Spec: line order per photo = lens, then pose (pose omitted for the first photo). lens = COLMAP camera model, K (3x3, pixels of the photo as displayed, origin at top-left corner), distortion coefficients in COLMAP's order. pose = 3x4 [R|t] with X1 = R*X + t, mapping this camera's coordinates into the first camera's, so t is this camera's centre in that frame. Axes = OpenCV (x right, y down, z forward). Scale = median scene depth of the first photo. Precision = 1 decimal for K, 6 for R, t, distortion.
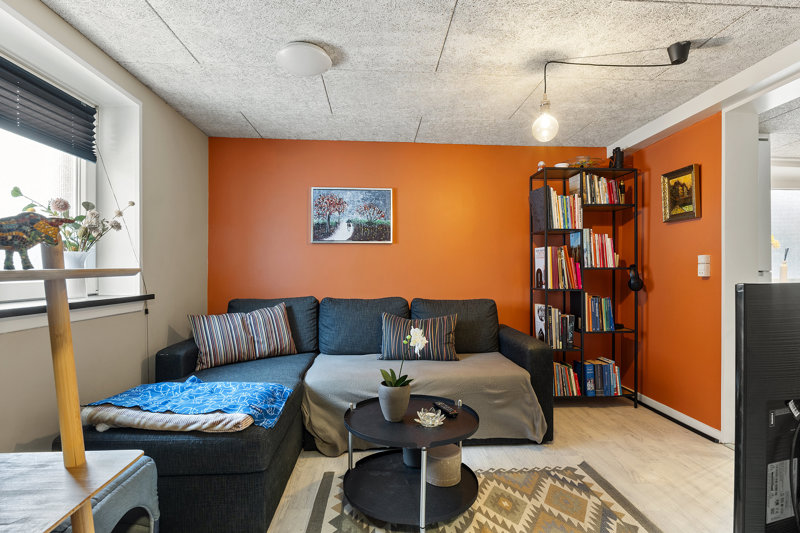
lens RADIAL K [[397.6, 0, 400.0], [0, 397.6, 266.5], [0, 0, 1]] dist [-0.000942, -0.000001]
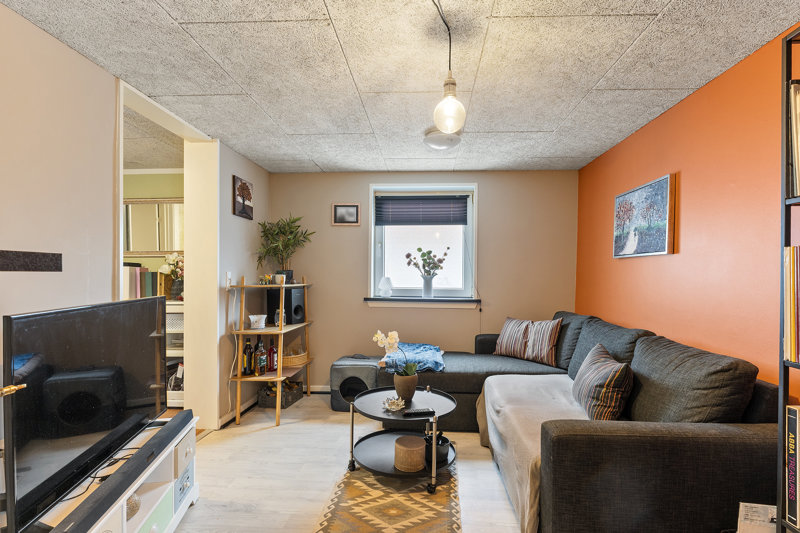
lens RADIAL K [[395.1, 0, 403.1], [0, 395.1, 273.9], [0, 0, 1]] dist [-0.001502, -0.000050]
pose [[-0.129668, 0.000158, -0.991557, 0.951443], [0.003241, 0.999995, -0.000265, -0.033396], [0.991552, -0.003248, -0.129668, 0.840906]]
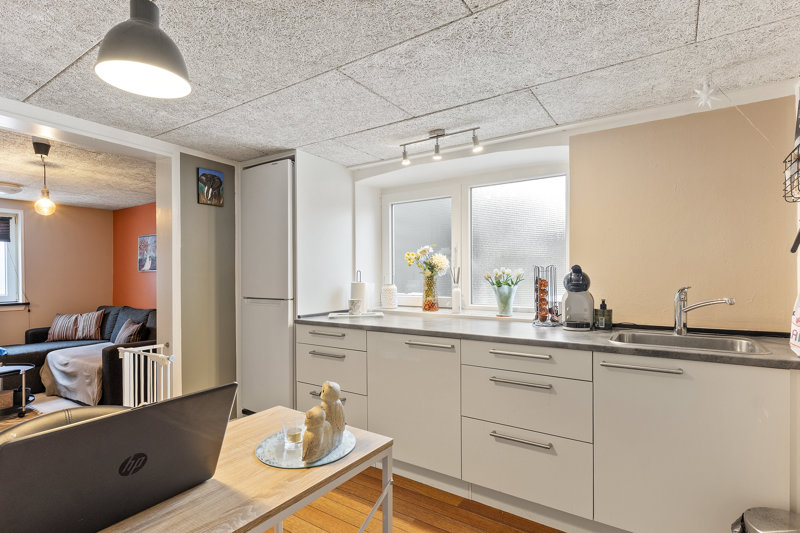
lens RADIAL K [[402.6, 0, 400.7], [0, 402.6, 279.0], [0, 0, 1]] dist [0.000603, 0.000103]
pose [[0.794307, 0.006204, -0.607485, 2.036112], [0.010591, 0.999655, 0.024056, -0.076115], [0.607424, -0.025542, 0.793967, 0.485049]]
